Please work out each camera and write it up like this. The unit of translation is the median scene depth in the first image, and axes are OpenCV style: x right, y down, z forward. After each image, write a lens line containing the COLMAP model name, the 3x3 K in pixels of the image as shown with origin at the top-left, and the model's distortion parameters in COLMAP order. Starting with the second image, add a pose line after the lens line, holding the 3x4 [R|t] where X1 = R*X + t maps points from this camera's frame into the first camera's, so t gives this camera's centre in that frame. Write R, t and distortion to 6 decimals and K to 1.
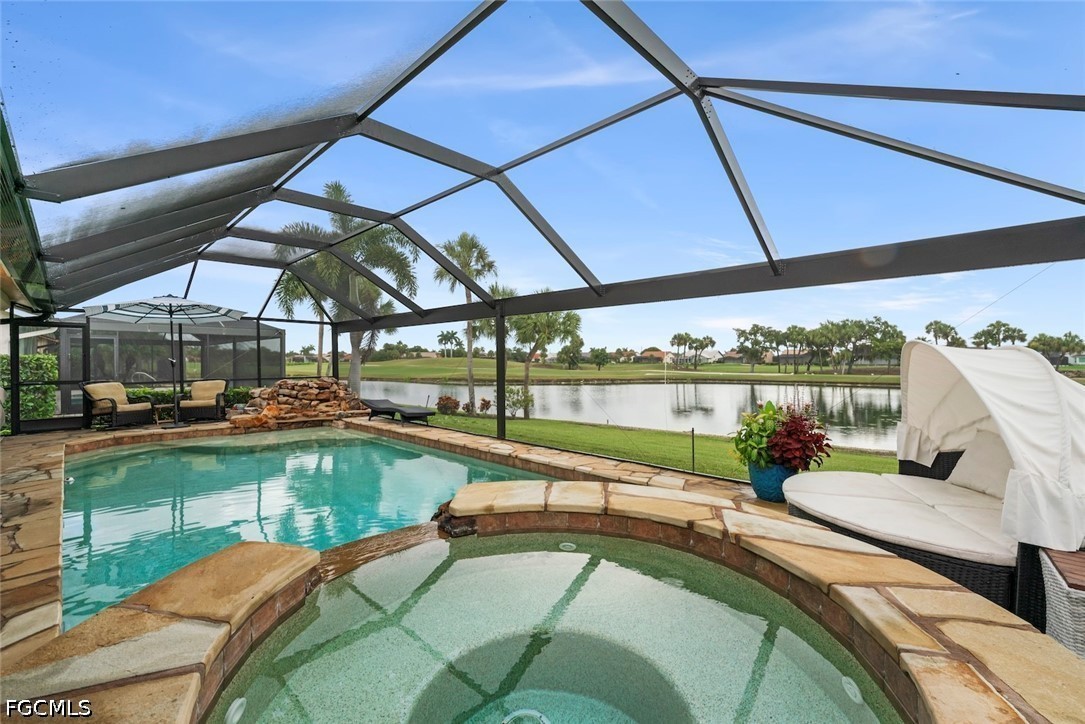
lens RADIAL K [[453.8, 0, 542.5], [0, 453.8, 362.0], [0, 0, 1]] dist [-0.000595, -0.000079]
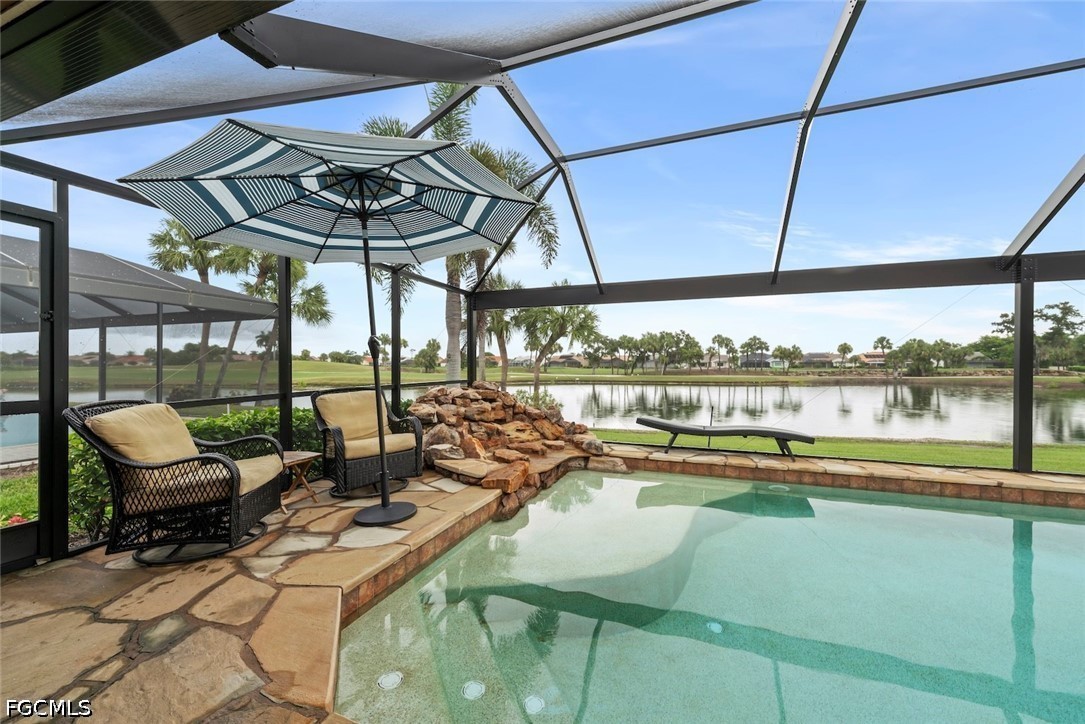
lens RADIAL K [[417.5, 0, 542.5], [0, 417.5, 362.0], [0, 0, 1]] dist [0.000293, 0.000039]
pose [[0.918603, 0.003458, 0.395166, -0.093336], [0.000300, 0.999955, -0.009450, 0.001417], [-0.395181, 0.008799, 0.918561, 0.067541]]
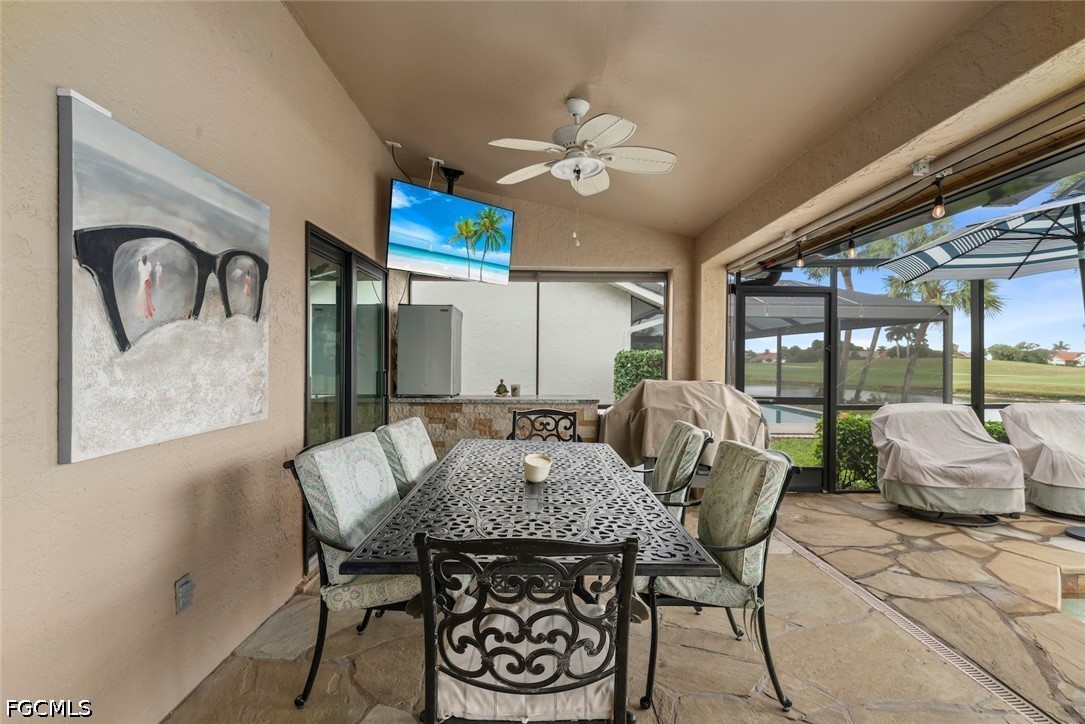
lens RADIAL K [[502.9, 0, 542.5], [0, 502.9, 362.0], [0, 0, 1]] dist [0.003303, 0.000698]
pose [[0.704129, 0.009150, -0.710014, -0.094960], [-0.010029, 0.999945, 0.002940, -0.000279], [0.710002, 0.005050, 0.704182, 0.042097]]
